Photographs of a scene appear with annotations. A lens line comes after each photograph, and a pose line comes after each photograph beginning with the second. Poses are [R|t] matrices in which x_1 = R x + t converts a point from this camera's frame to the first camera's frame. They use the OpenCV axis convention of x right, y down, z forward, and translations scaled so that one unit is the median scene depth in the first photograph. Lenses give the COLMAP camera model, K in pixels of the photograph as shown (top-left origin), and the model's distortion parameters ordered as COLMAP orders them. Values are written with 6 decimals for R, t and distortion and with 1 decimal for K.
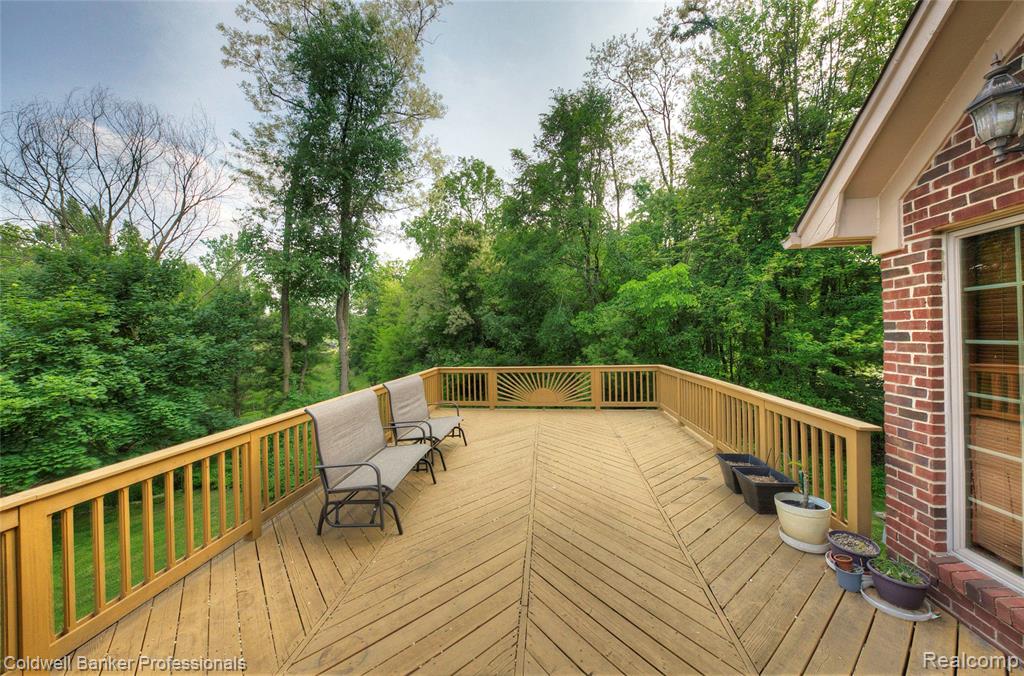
lens RADIAL K [[362.8, 0, 512.0], [0, 362.8, 338.0], [0, 0, 1]] dist [-0.001262, -0.000037]
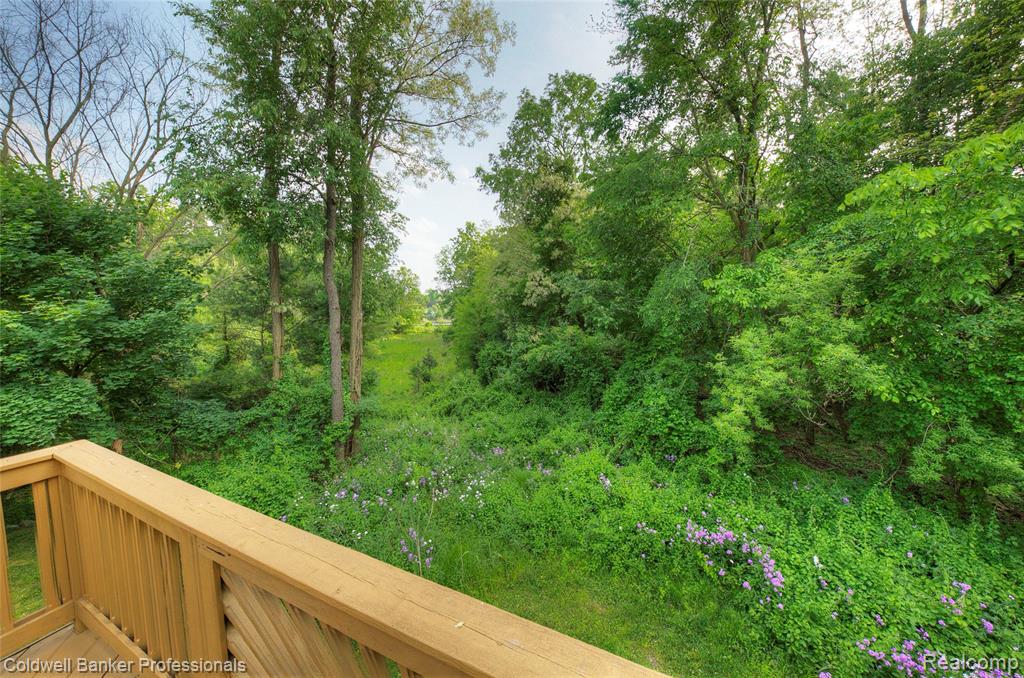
lens RADIAL K [[362.8, 0, 512.0], [0, 362.8, 339.0], [0, 0, 1]] dist [-0.001262, -0.000037]
pose [[0.955476, 0.042252, -0.292028, 0.033108], [-0.019896, 0.996668, 0.079103, -0.000650], [0.294397, -0.069771, 0.953133, 0.271908]]
